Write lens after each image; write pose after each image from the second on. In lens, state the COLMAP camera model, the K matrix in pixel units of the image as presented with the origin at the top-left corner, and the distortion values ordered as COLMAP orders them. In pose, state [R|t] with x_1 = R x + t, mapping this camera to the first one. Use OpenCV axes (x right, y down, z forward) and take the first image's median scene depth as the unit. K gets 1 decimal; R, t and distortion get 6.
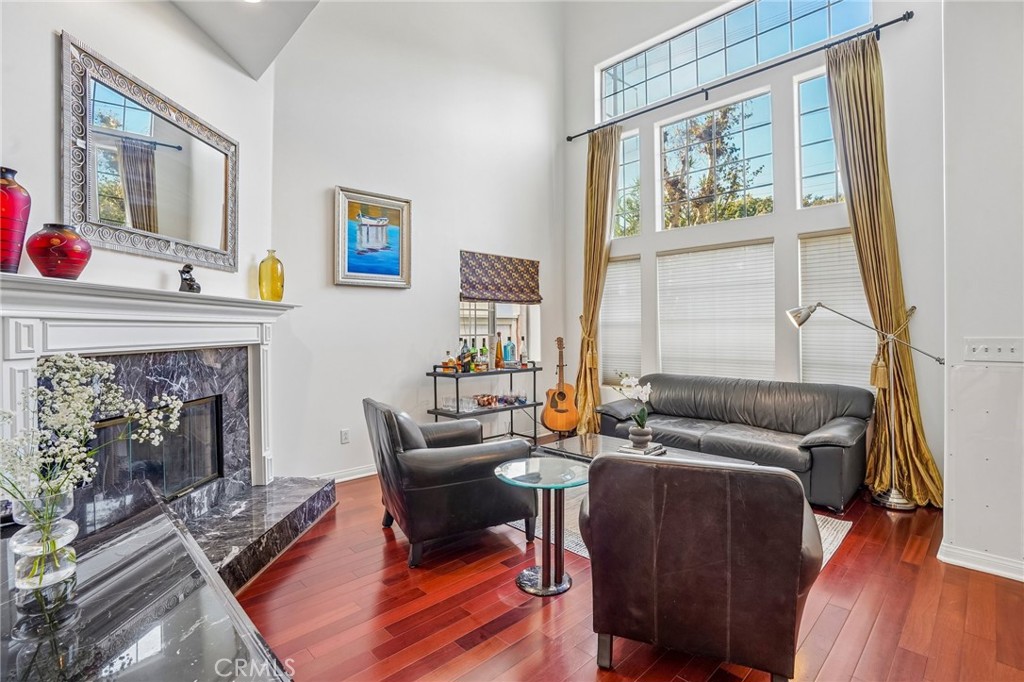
lens RADIAL K [[477.1, 0, 513.8], [0, 477.1, 335.8], [0, 0, 1]] dist [-0.065906, 0.024358]
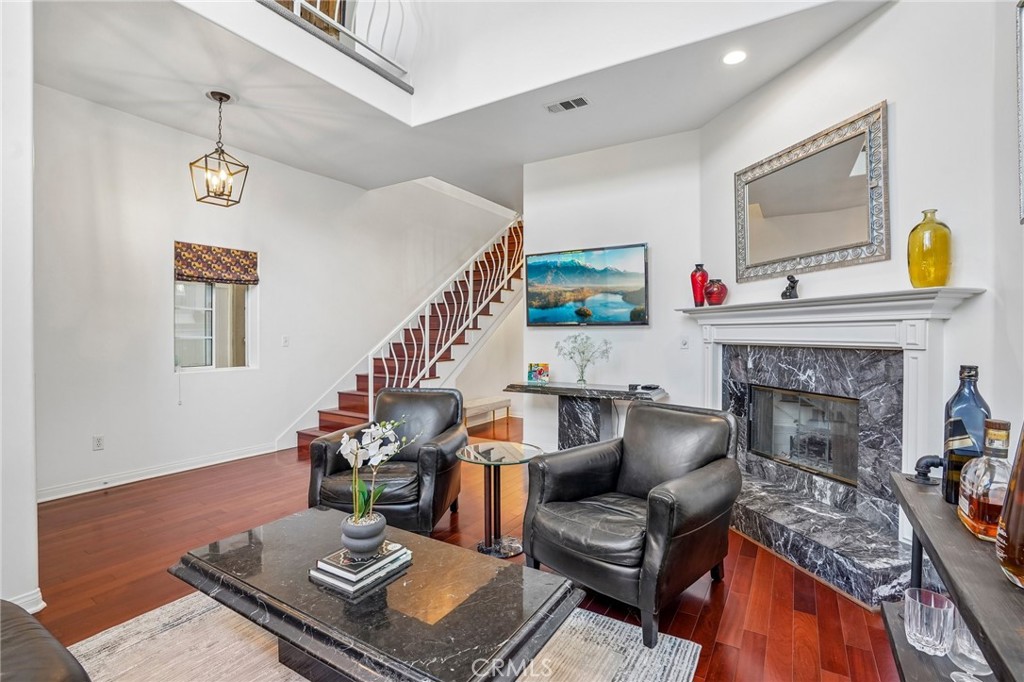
lens RADIAL K [[477.1, 0, 511.0], [0, 477.1, 333.1], [0, 0, 1]] dist [-0.065906, 0.024358]
pose [[-0.965634, 0.001827, -0.259900, 0.310450], [-0.002263, 0.999878, 0.015438, -0.020072], [0.259896, 0.015496, -0.965512, 1.928523]]
